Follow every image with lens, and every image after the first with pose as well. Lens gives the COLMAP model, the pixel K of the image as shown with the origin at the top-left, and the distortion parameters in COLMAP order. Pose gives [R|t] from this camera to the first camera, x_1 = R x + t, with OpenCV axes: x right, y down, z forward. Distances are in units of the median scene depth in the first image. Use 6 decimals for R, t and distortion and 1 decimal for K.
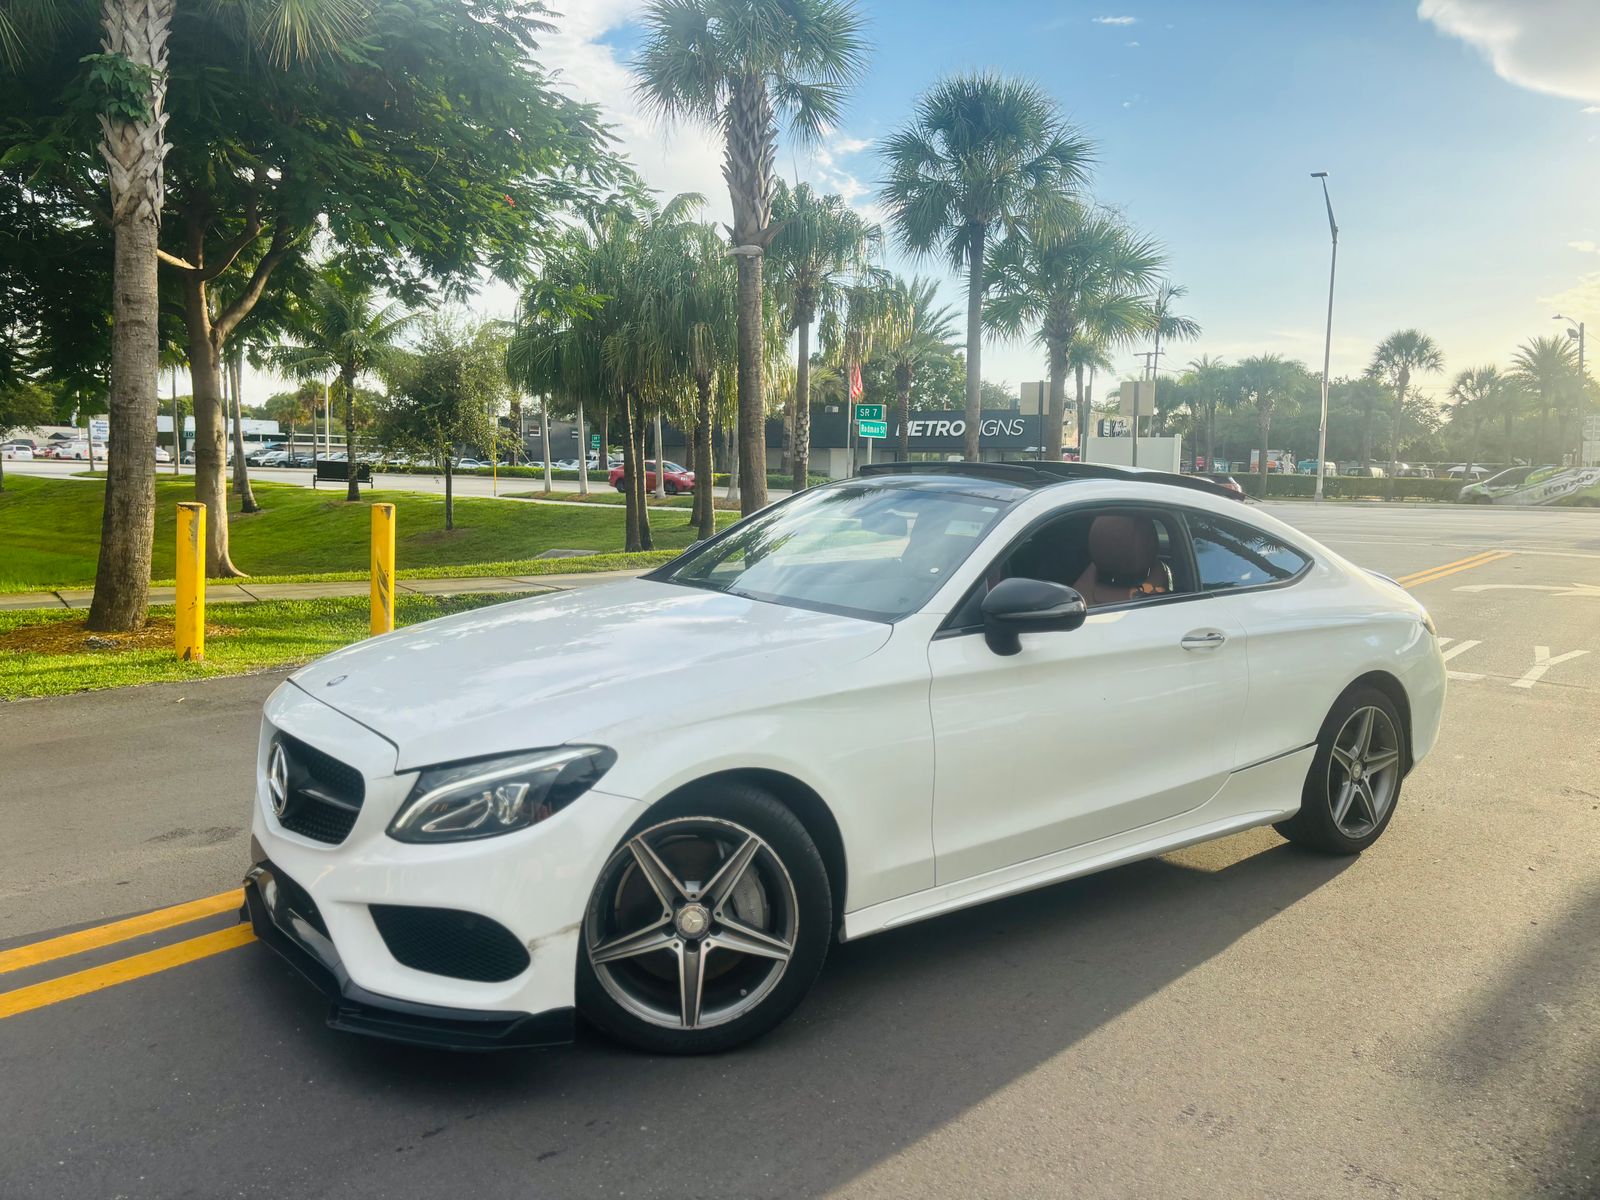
lens RADIAL K [[1213.0, 0, 795.2], [0, 1213.0, 569.4], [0, 0, 1]] dist [0.008832, -0.000303]
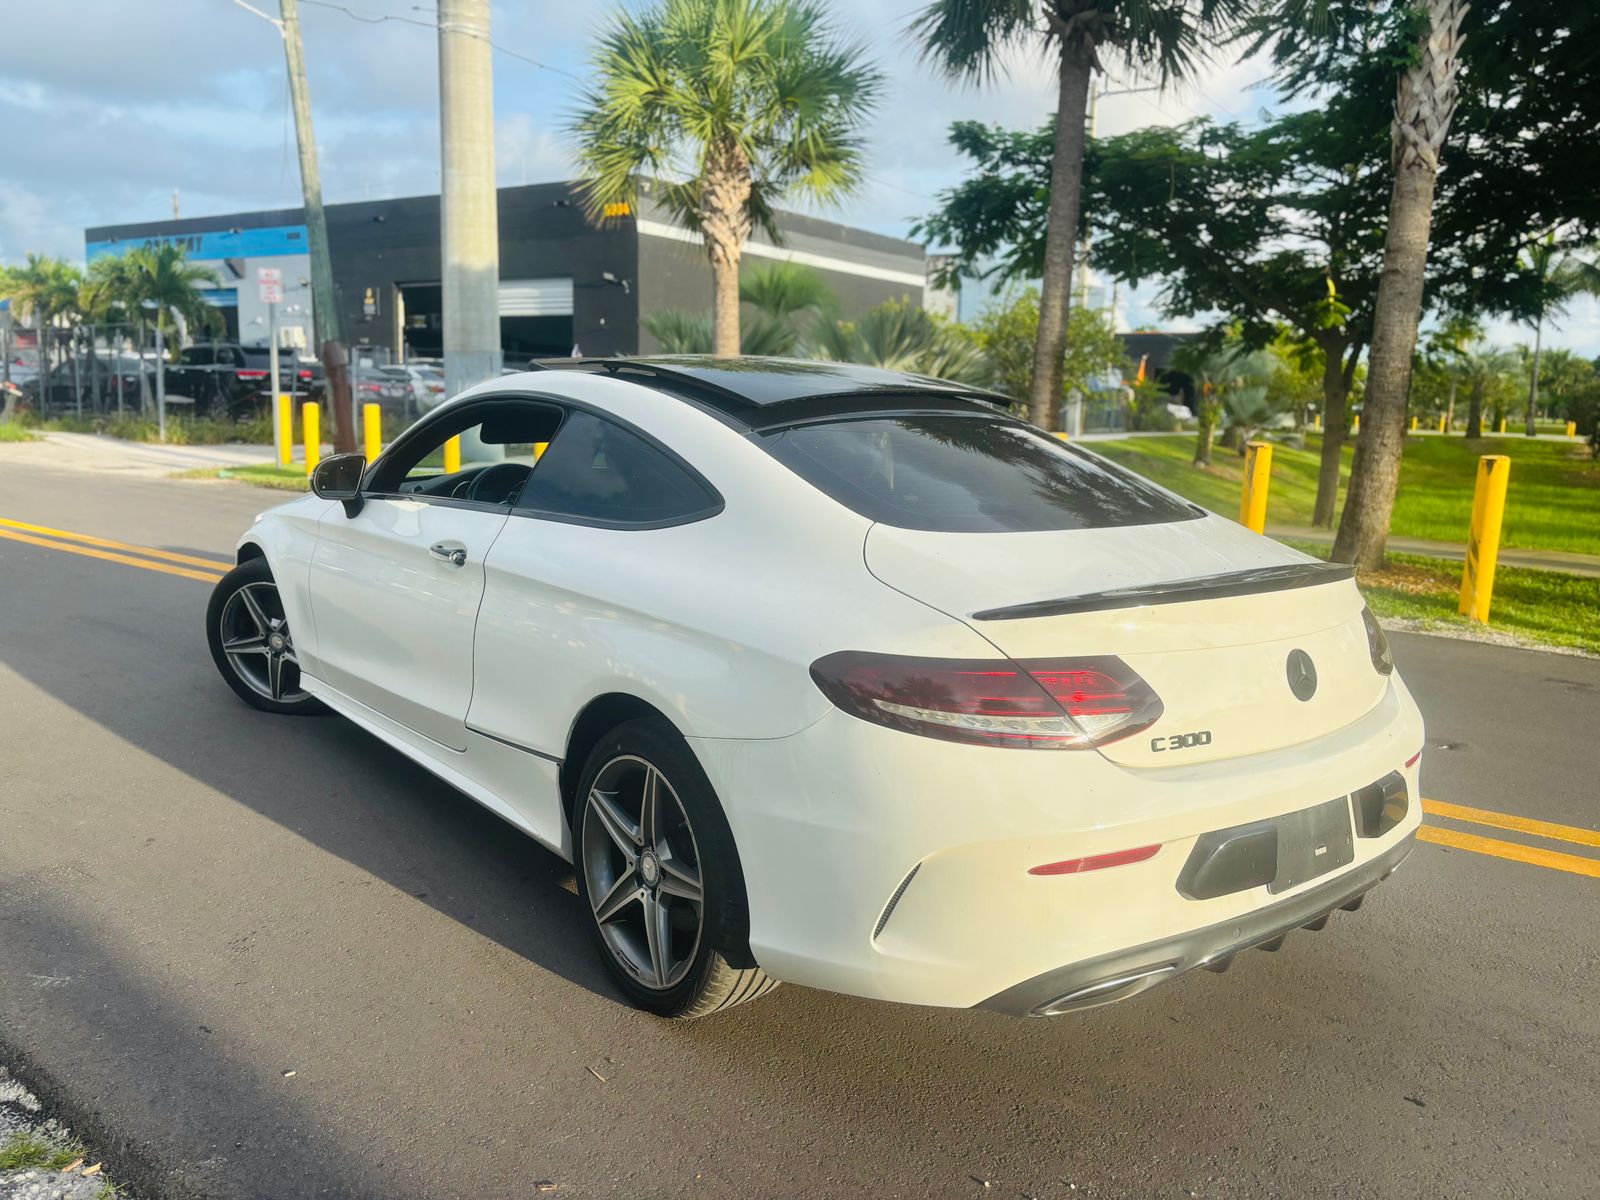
lens RADIAL K [[1213.0, 0, 795.2], [0, 1213.0, 569.4], [0, 0, 1]] dist [0.008832, -0.000303]
pose [[-0.035853, 0.085255, -0.995714, 1.363568], [-0.070600, 0.993649, 0.087621, -0.025486], [0.996860, 0.073439, -0.029607, 1.464643]]
